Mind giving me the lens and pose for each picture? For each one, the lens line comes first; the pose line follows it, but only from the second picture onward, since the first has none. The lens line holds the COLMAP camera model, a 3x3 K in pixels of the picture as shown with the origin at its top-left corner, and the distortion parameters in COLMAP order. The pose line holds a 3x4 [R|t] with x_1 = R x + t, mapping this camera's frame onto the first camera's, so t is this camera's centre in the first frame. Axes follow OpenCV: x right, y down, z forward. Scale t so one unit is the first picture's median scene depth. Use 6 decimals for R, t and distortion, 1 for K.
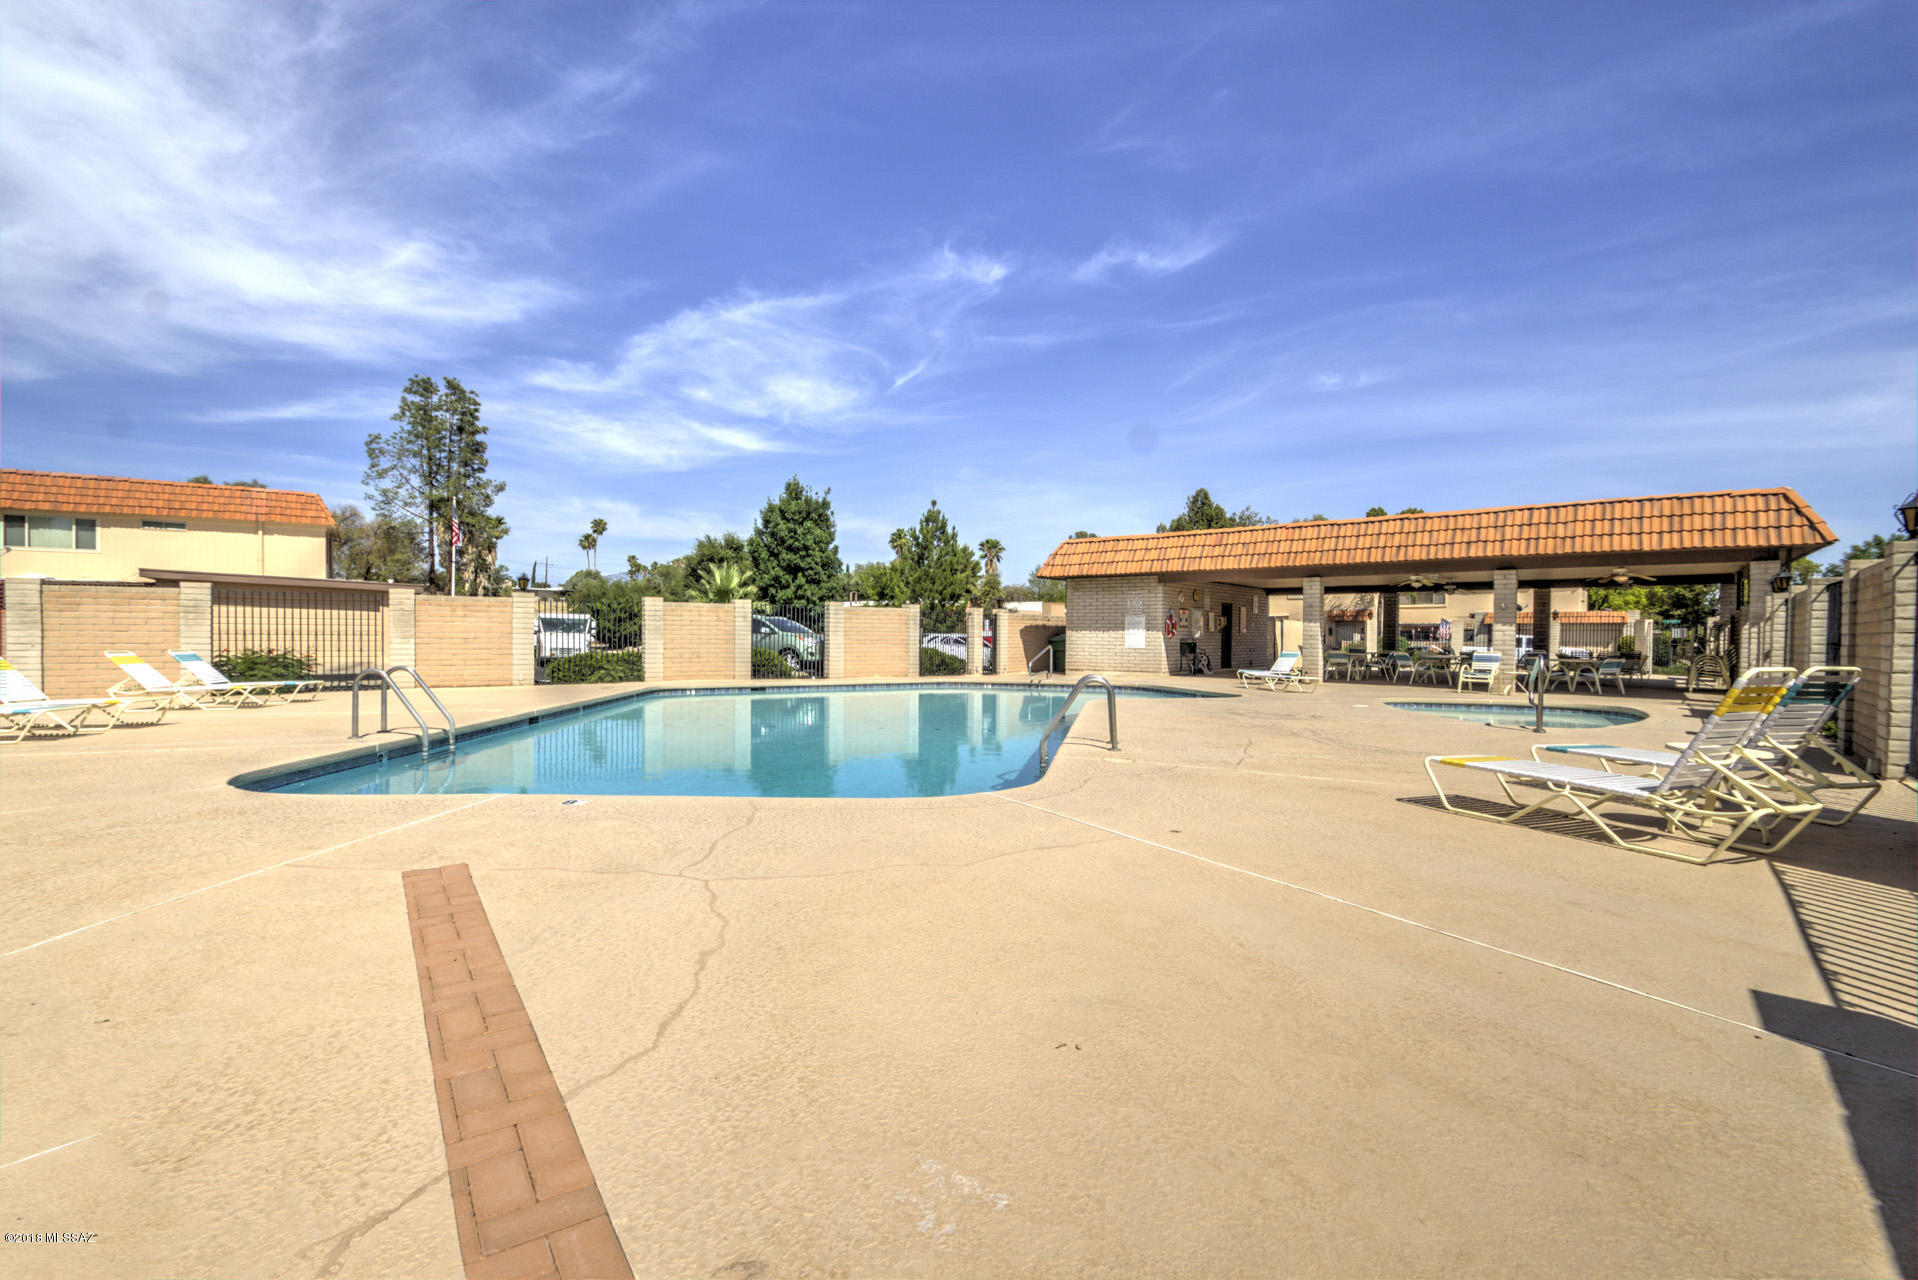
lens RADIAL K [[906.6, 0, 959.0], [0, 906.6, 640.0], [0, 0, 1]] dist [0.000553, 0.000070]
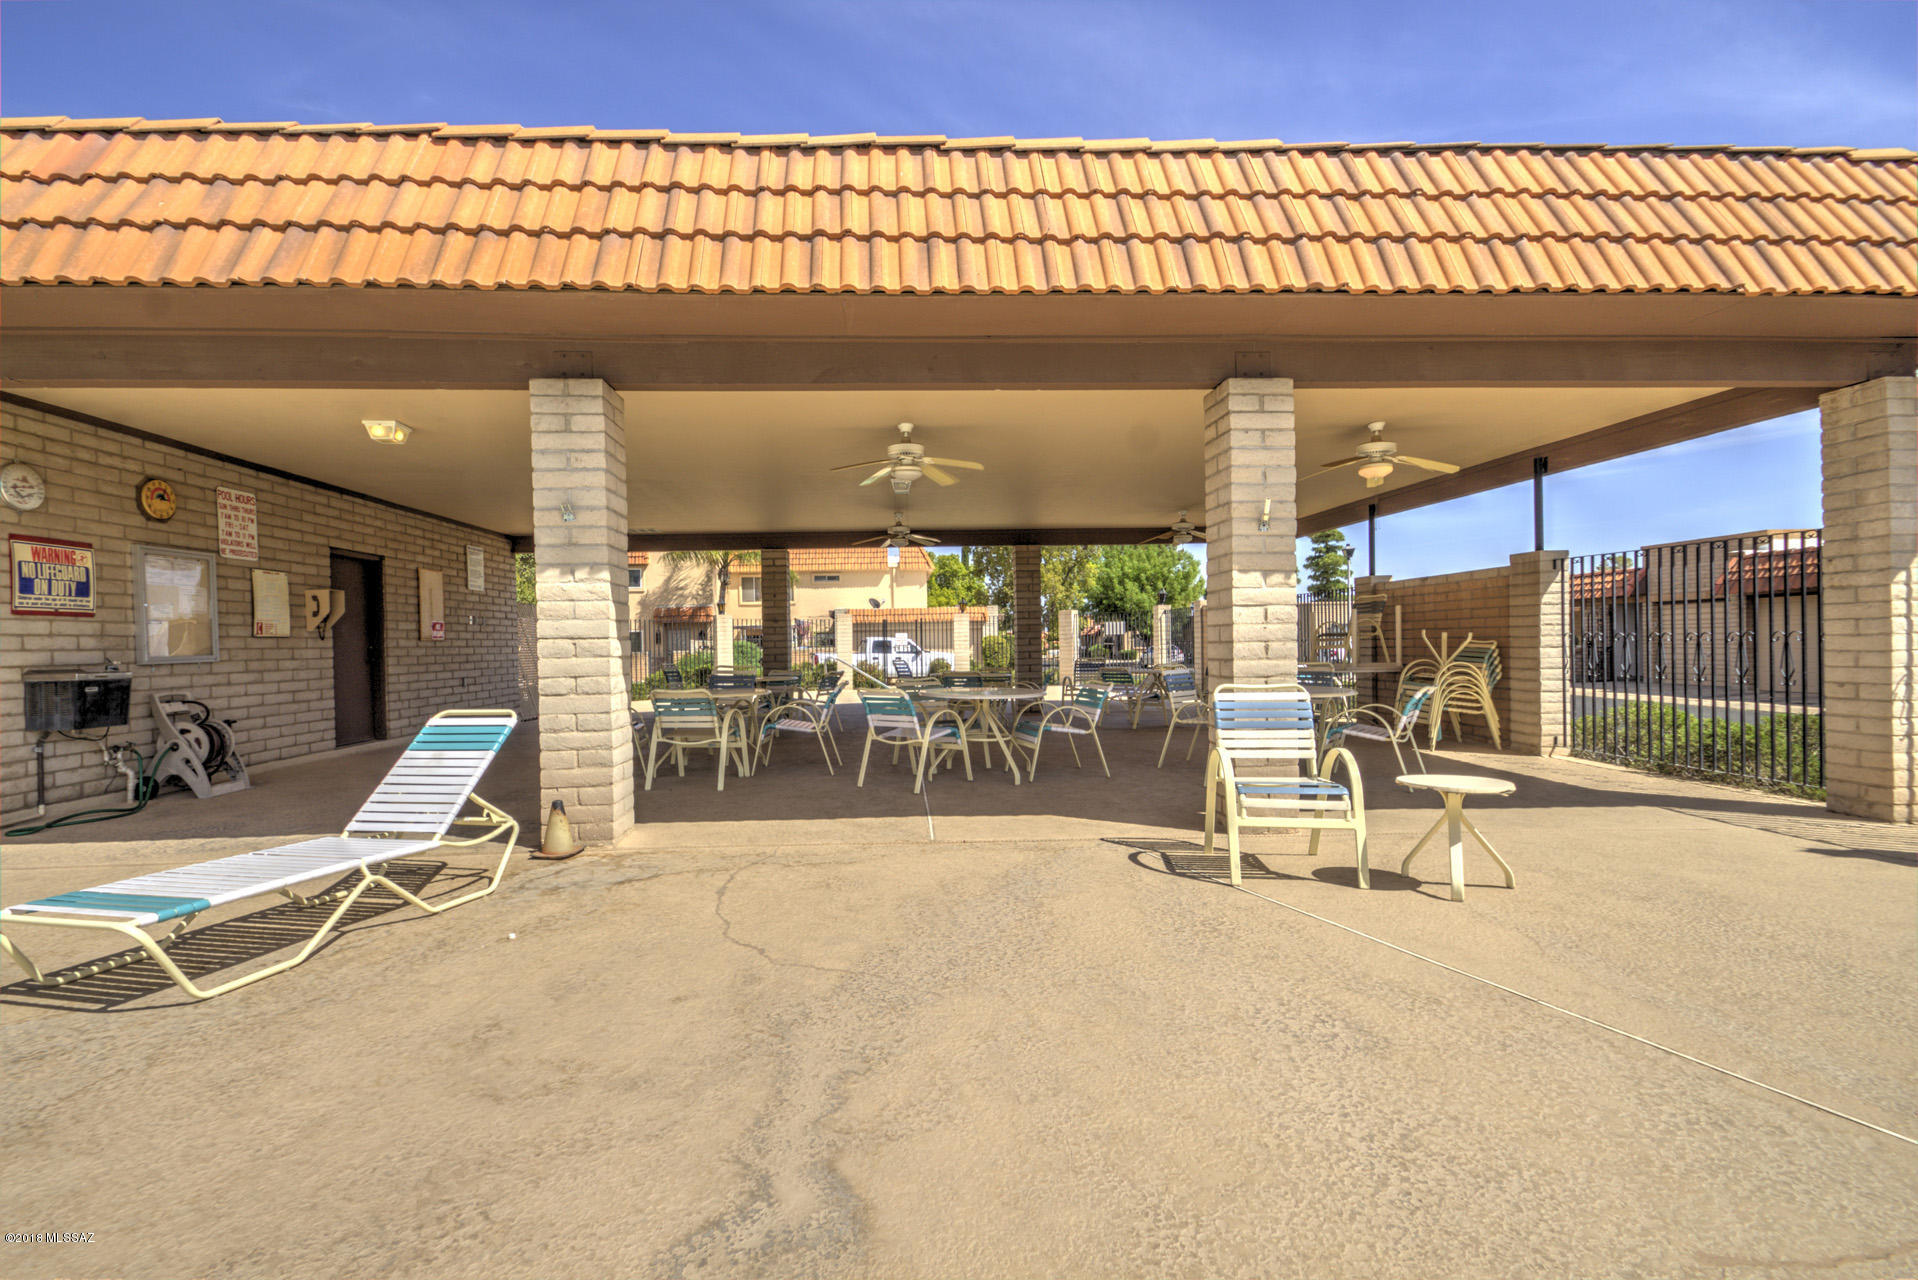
lens RADIAL K [[906.6, 0, 959.0], [0, 906.6, 640.0], [0, 0, 1]] dist [0.000553, 0.000070]
pose [[0.758904, -0.025170, 0.650716, 0.230023], [0.032931, 0.999458, 0.000253, -0.000901], [-0.650370, 0.021237, 0.759321, 0.557720]]
